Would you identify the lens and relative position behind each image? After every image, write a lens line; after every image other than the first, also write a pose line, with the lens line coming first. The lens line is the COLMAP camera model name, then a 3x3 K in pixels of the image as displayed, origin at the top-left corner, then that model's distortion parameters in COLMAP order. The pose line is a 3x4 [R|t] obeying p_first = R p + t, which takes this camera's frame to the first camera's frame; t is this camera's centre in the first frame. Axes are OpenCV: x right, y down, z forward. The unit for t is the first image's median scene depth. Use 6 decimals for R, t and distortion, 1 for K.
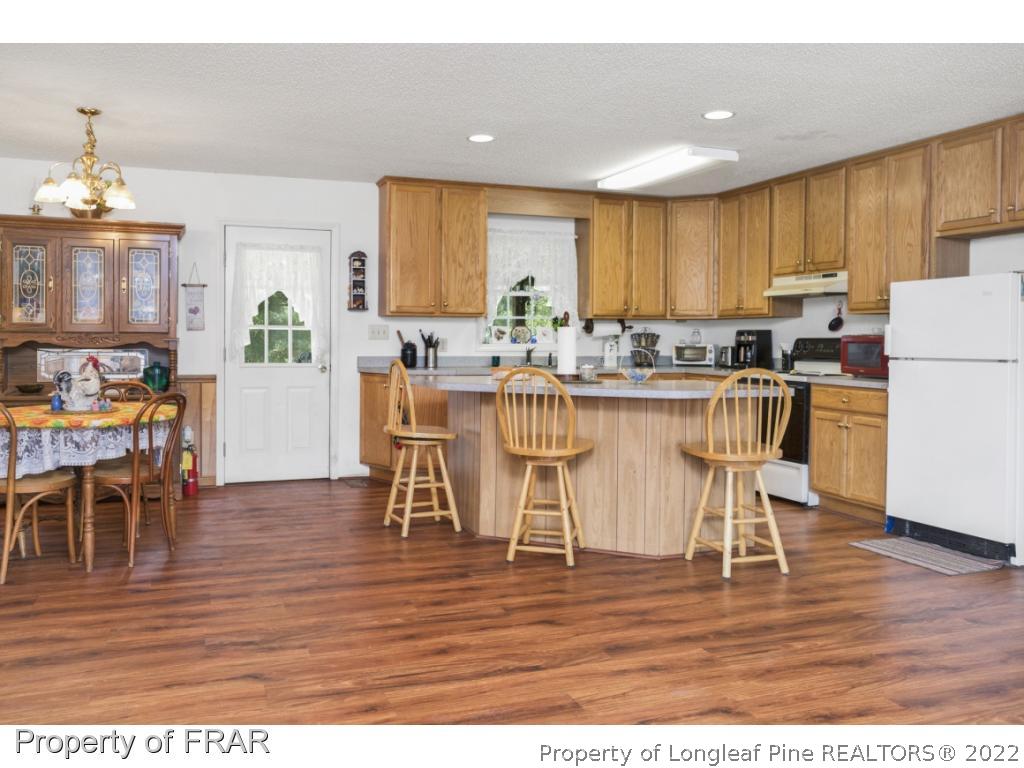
lens RADIAL K [[792.8, 0, 431.6], [0, 792.8, 351.0], [0, 0, 1]] dist [-0.013656, 0.014875]
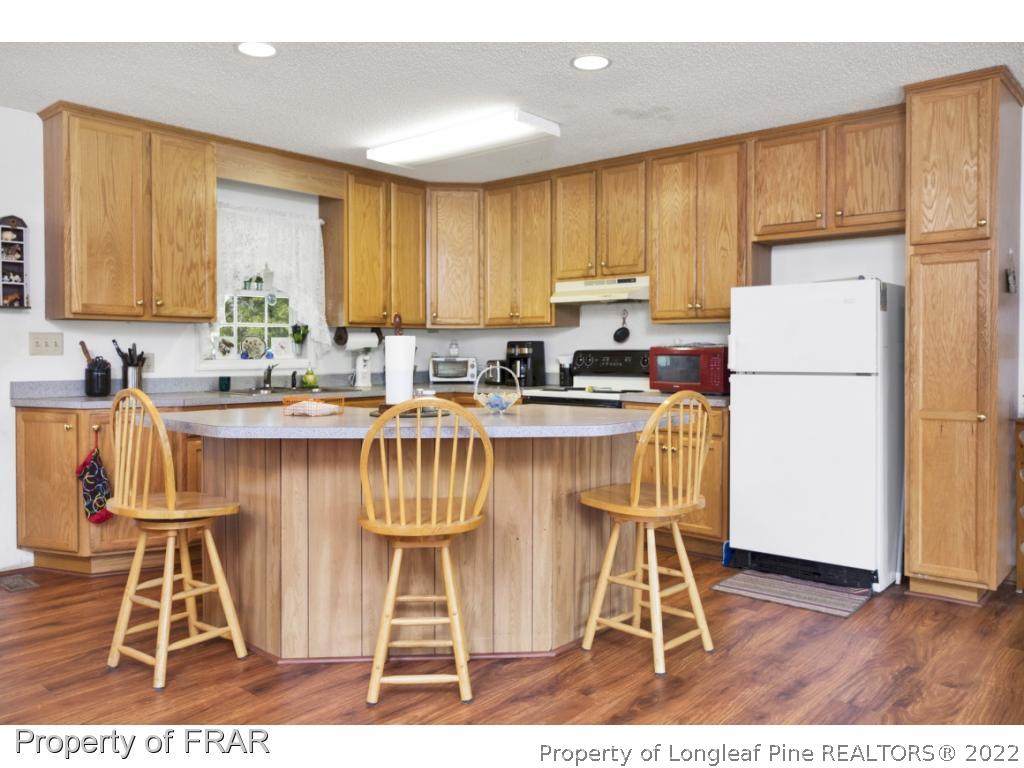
lens RADIAL K [[792.8, 0, 466.4], [0, 792.8, 365.3], [0, 0, 1]] dist [-0.013656, 0.014875]
pose [[0.868513, -0.013225, 0.495490, -0.094746], [0.012440, 0.999911, 0.004883, -0.005341], [-0.495510, 0.001923, 0.868600, 0.280309]]
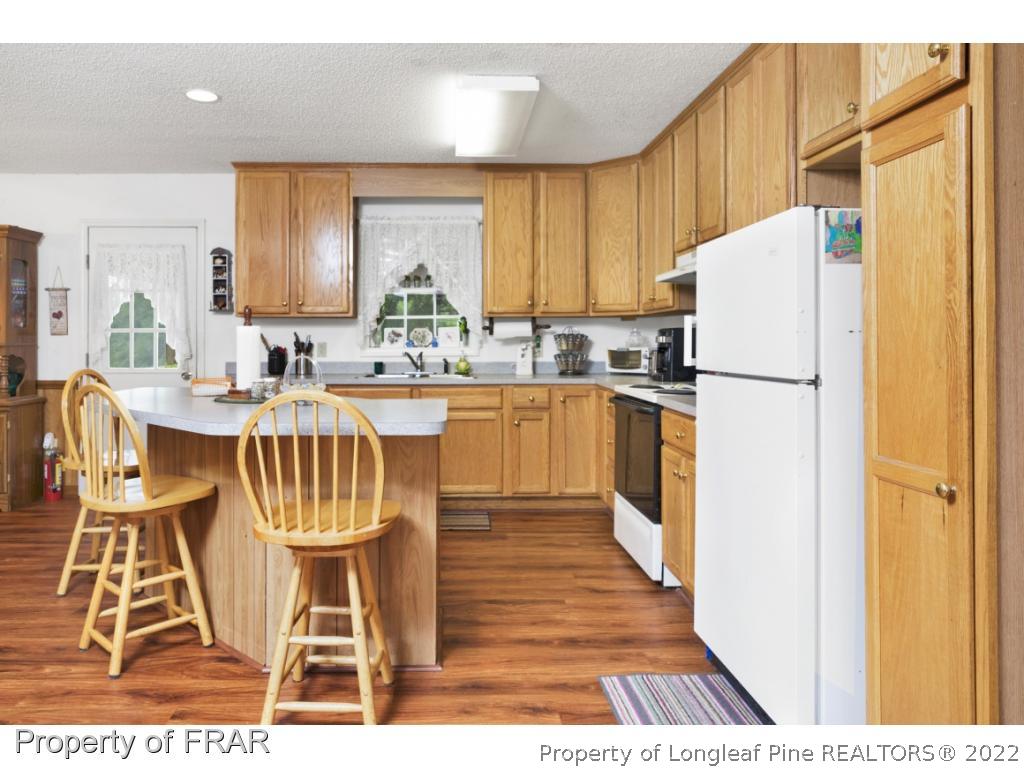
lens RADIAL K [[685.4, 0, 462.8], [0, 685.4, 336.1], [0, 0, 1]] dist [-0.006380, 0.011063]
pose [[0.955601, -0.007881, -0.294558, 0.427693], [0.000857, 0.999712, -0.023967, -0.004055], [0.294663, 0.022651, 0.955333, 0.337694]]
